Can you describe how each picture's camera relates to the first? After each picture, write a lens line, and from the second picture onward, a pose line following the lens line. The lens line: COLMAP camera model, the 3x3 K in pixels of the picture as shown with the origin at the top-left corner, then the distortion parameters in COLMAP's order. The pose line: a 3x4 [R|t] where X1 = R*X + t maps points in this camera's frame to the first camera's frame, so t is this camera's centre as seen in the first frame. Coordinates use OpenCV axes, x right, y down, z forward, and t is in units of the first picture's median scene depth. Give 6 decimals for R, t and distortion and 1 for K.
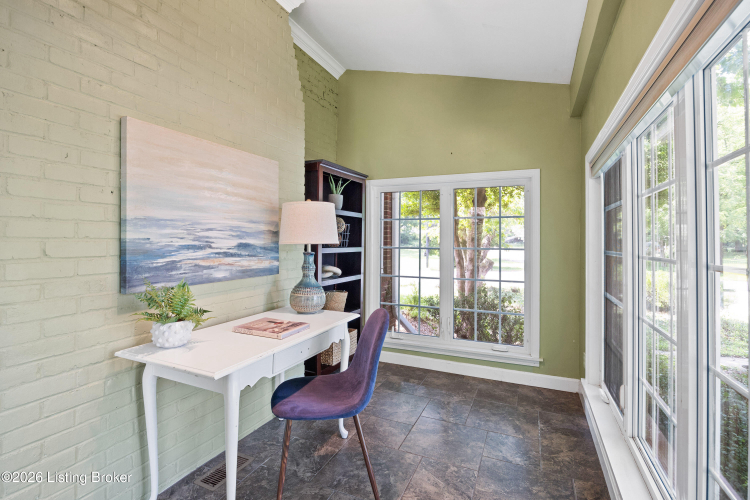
lens RADIAL K [[349.6, 0, 375.0], [0, 349.6, 250.0], [0, 0, 1]] dist [0.001322, -0.000072]
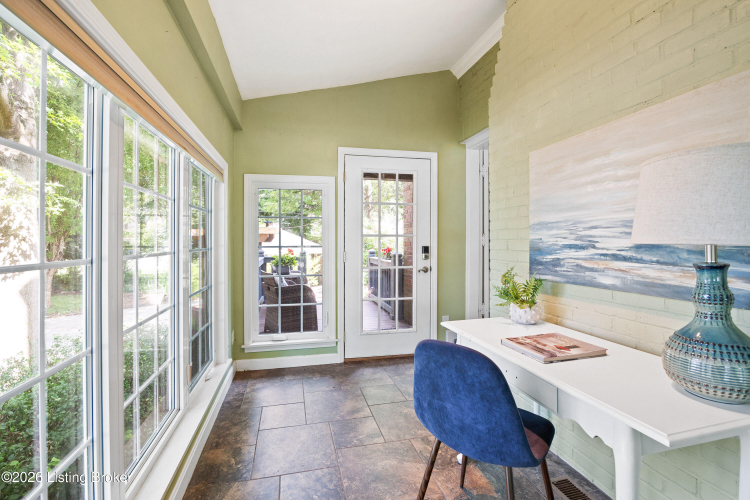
lens RADIAL K [[338.6, 0, 377.2], [0, 338.6, 241.6], [0, 0, 1]] dist [-0.001056, -0.000116]
pose [[-0.776209, 0.009024, -0.630412, 0.512710], [-0.005121, 0.999774, 0.020617, -0.038365], [0.630455, 0.019232, -0.775987, 1.351614]]
